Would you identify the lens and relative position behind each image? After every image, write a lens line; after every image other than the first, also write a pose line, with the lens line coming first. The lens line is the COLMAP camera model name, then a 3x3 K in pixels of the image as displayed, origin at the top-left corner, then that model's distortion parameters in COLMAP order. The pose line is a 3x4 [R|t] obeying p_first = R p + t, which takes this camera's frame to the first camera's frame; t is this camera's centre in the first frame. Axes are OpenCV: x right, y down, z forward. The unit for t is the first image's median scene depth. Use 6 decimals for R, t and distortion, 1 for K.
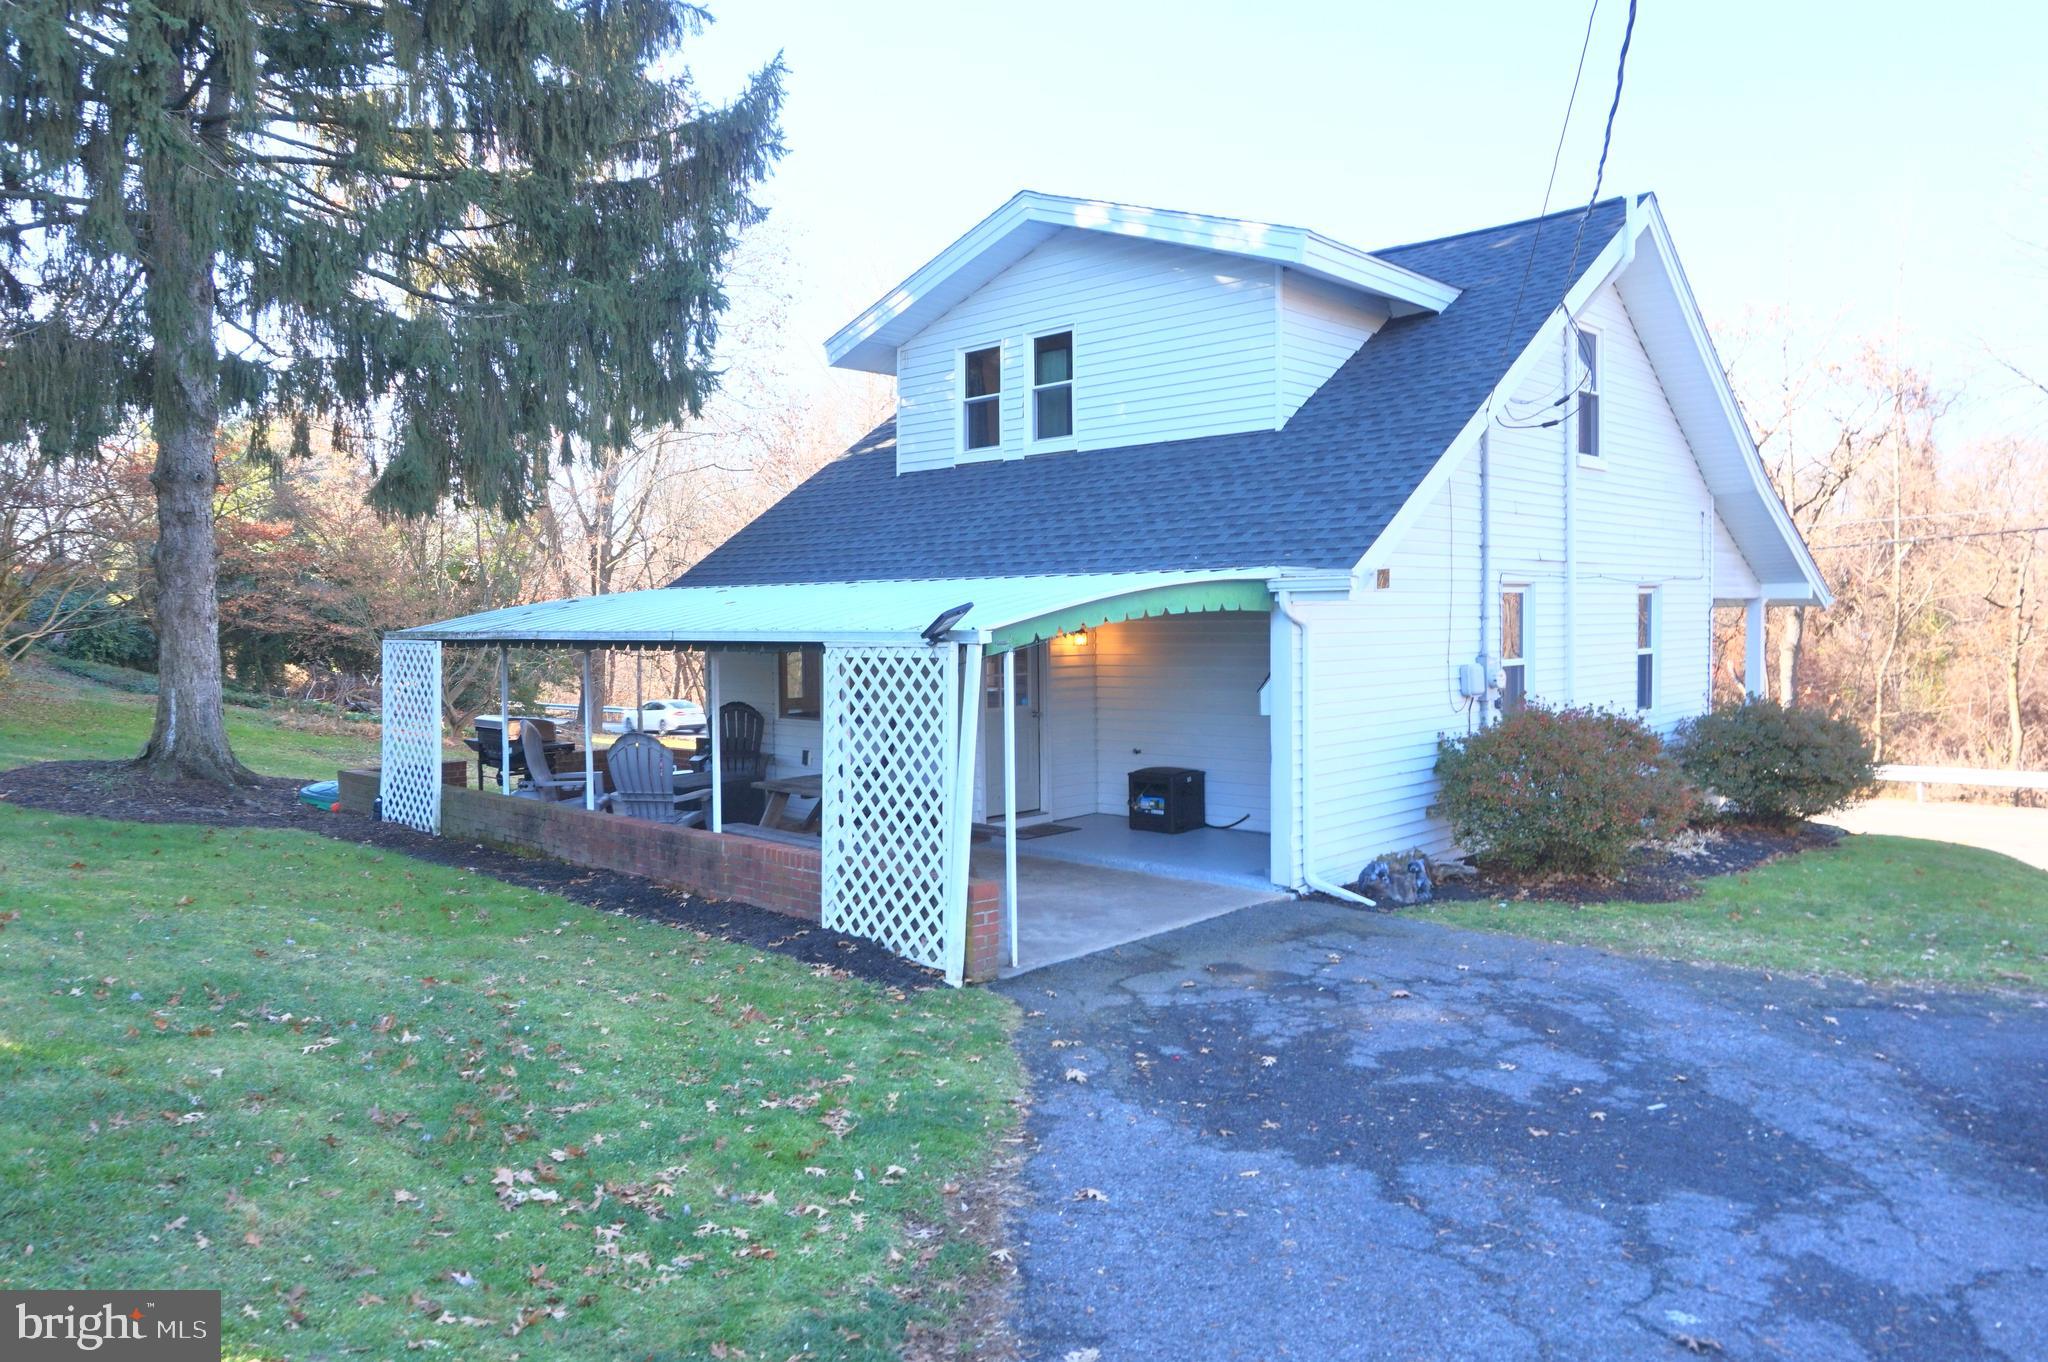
lens RADIAL K [[1381.4, 0, 1024.0], [0, 1381.4, 681.0], [0, 0, 1]] dist [-0.060028, 0.054147]
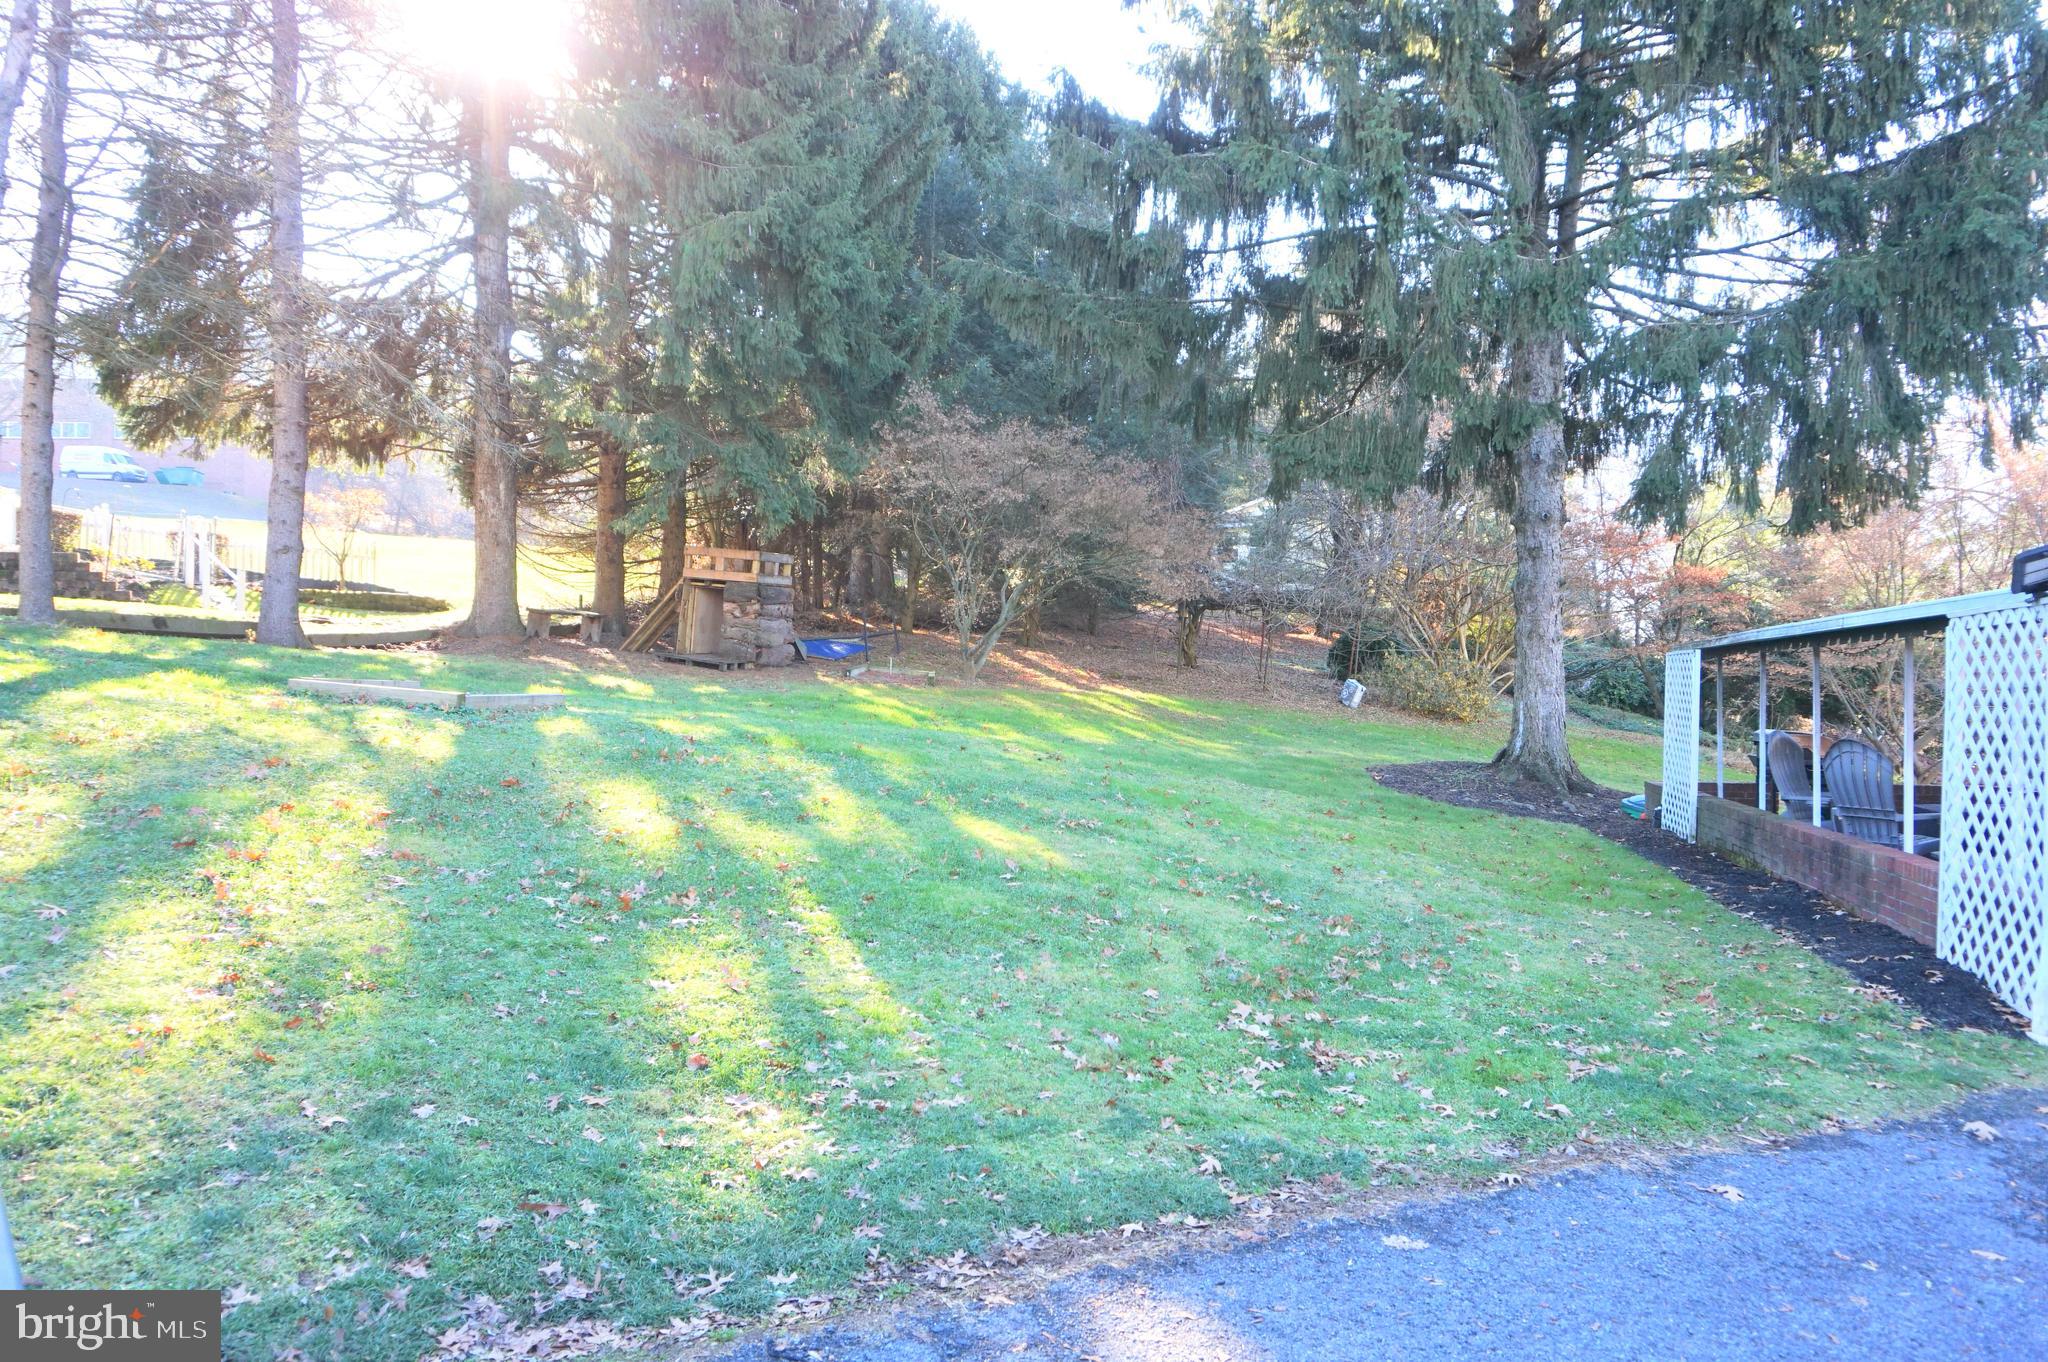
lens RADIAL K [[1381.4, 0, 1024.0], [0, 1381.4, 681.0], [0, 0, 1]] dist [-0.060028, 0.054147]
pose [[0.483378, -0.000640, -0.875412, 0.208595], [-0.043879, 0.998725, -0.024959, 0.040057], [0.874311, 0.050476, 0.482734, 0.082687]]
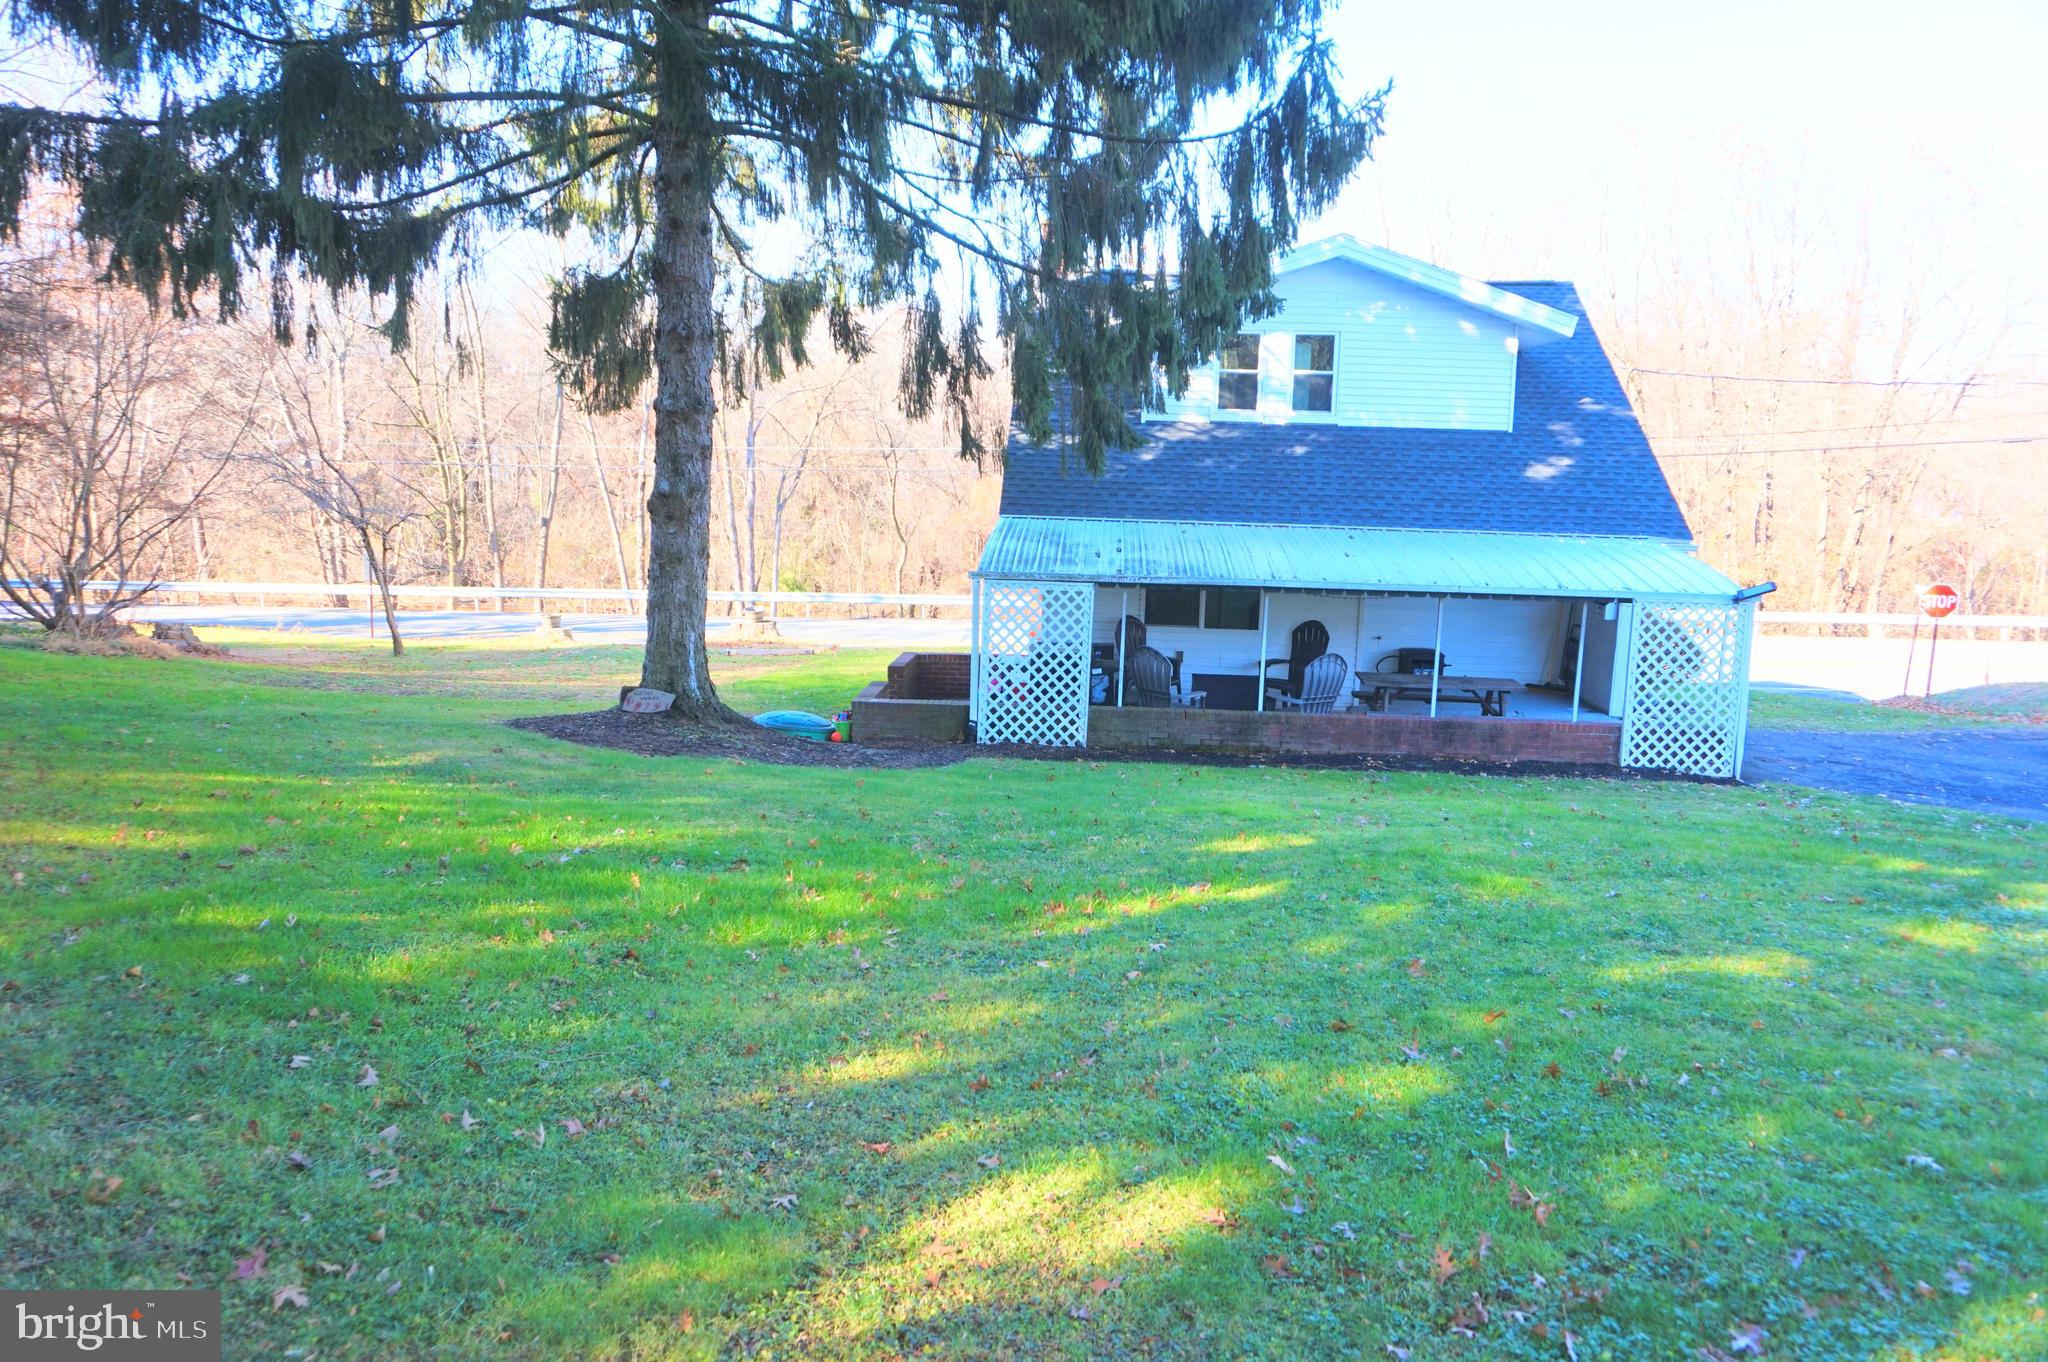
lens RADIAL K [[1381.4, 0, 1024.0], [0, 1381.4, 681.0], [0, 0, 1]] dist [-0.060028, 0.054147]
pose [[0.770326, -0.077447, 0.632930, -1.216734], [-0.000434, 0.992533, 0.121977, -0.088689], [-0.637650, -0.094236, 0.764540, 0.135138]]
